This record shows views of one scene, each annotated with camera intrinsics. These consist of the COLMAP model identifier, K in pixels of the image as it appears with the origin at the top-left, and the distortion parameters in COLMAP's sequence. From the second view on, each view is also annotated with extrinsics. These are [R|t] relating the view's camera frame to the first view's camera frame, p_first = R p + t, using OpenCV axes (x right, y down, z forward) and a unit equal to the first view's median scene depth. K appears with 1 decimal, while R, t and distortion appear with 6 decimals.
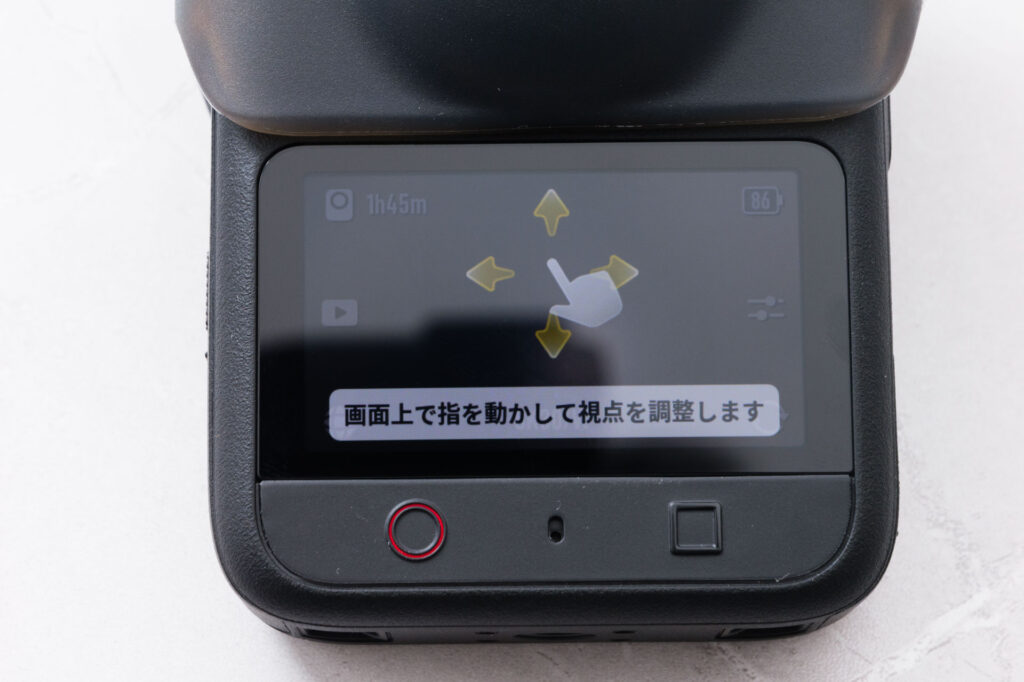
lens RADIAL K [[3610.7, 0, 514.7], [0, 3610.7, 334.1], [0, 0, 1]] dist [0.028410, 0.000000]
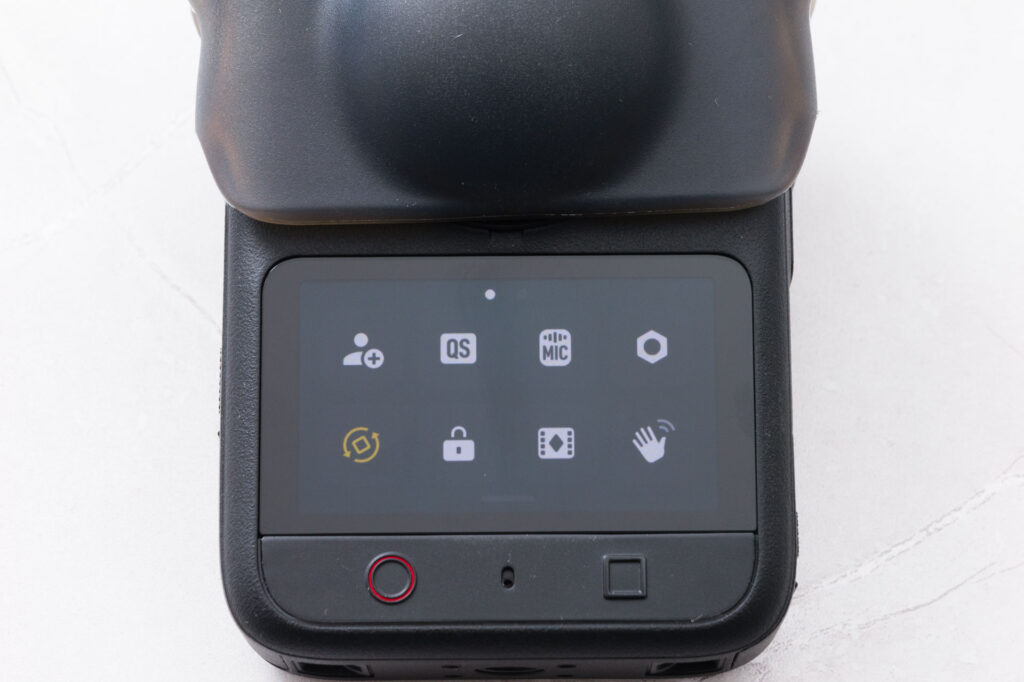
lens RADIAL K [[3610.7, 0, 514.4], [0, 3610.7, 330.4], [0, 0, 1]] dist [0.028410, 0.000000]
pose [[0.999872, 0.001850, -0.015870, 0.032065], [-0.002556, 0.999004, -0.044557, 0.025241], [0.015772, 0.044592, 0.998881, -0.198048]]
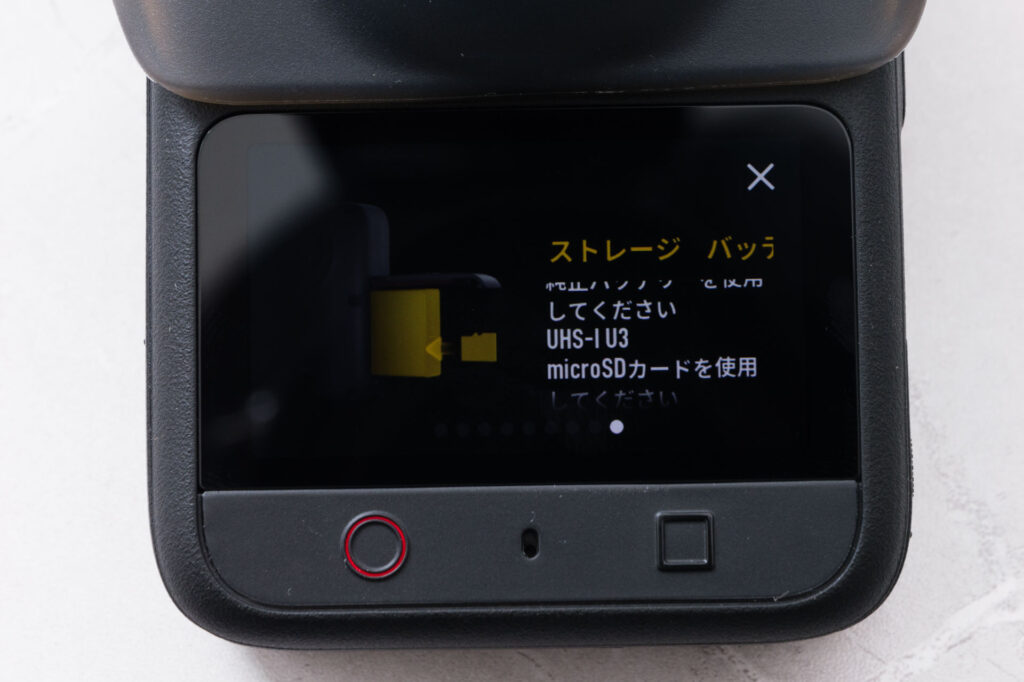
lens RADIAL K [[3610.7, 0, 515.1], [0, 3610.7, 308.2], [0, 0, 1]] dist [0.028410, 0.000000]
pose [[0.999766, -0.007226, -0.020374, 0.026252], [0.008920, 0.996399, 0.084318, -0.079951], [0.019692, -0.084480, 0.996231, 0.104564]]
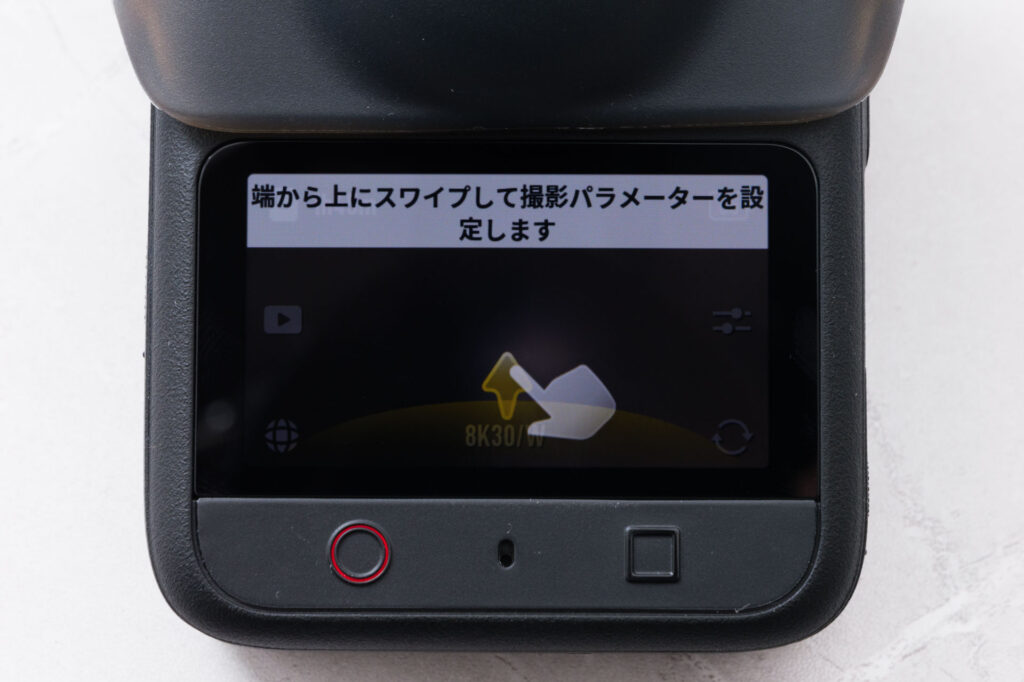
lens RADIAL K [[3610.7, 0, 511.7], [0, 3610.7, 343.5], [0, 0, 1]] dist [0.028410, 0.000000]
pose [[0.999863, 0.014206, -0.008533, 0.020043], [-0.013362, 0.995676, 0.091927, -0.088207], [0.009802, -0.091800, 0.995729, 0.054023]]
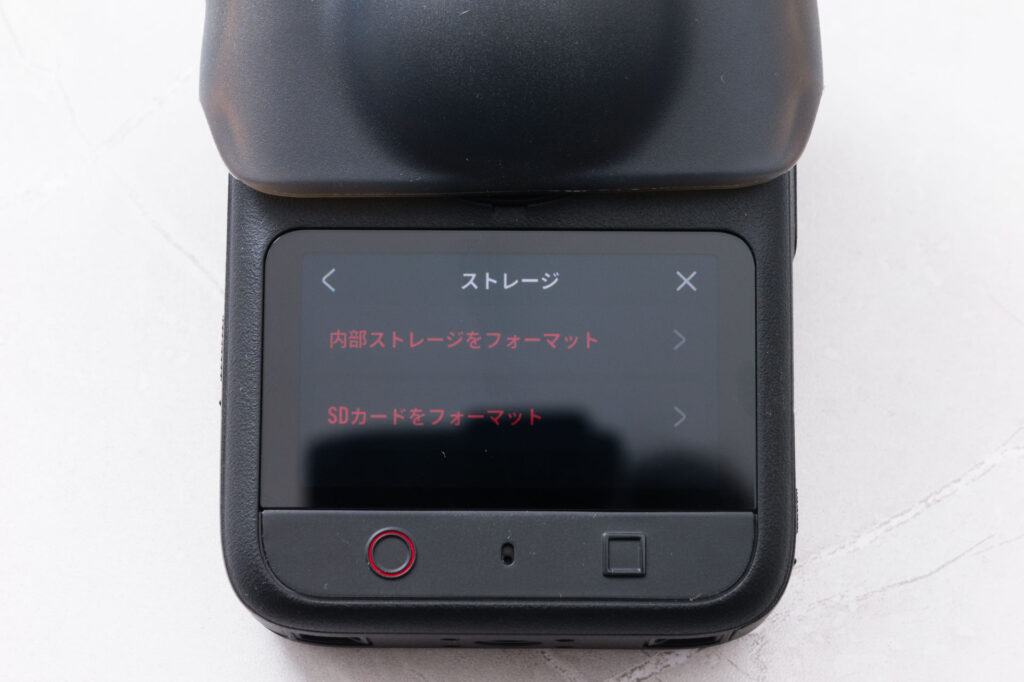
lens RADIAL K [[3610.7, 0, 518.6], [0, 3610.7, 320.8], [0, 0, 1]] dist [0.028410, 0.000000]
pose [[0.999809, 0.014146, -0.013481, 0.029802], [-0.014157, 0.999900, -0.000710, -0.022505], [0.013469, 0.000901, 0.999909, -0.198694]]
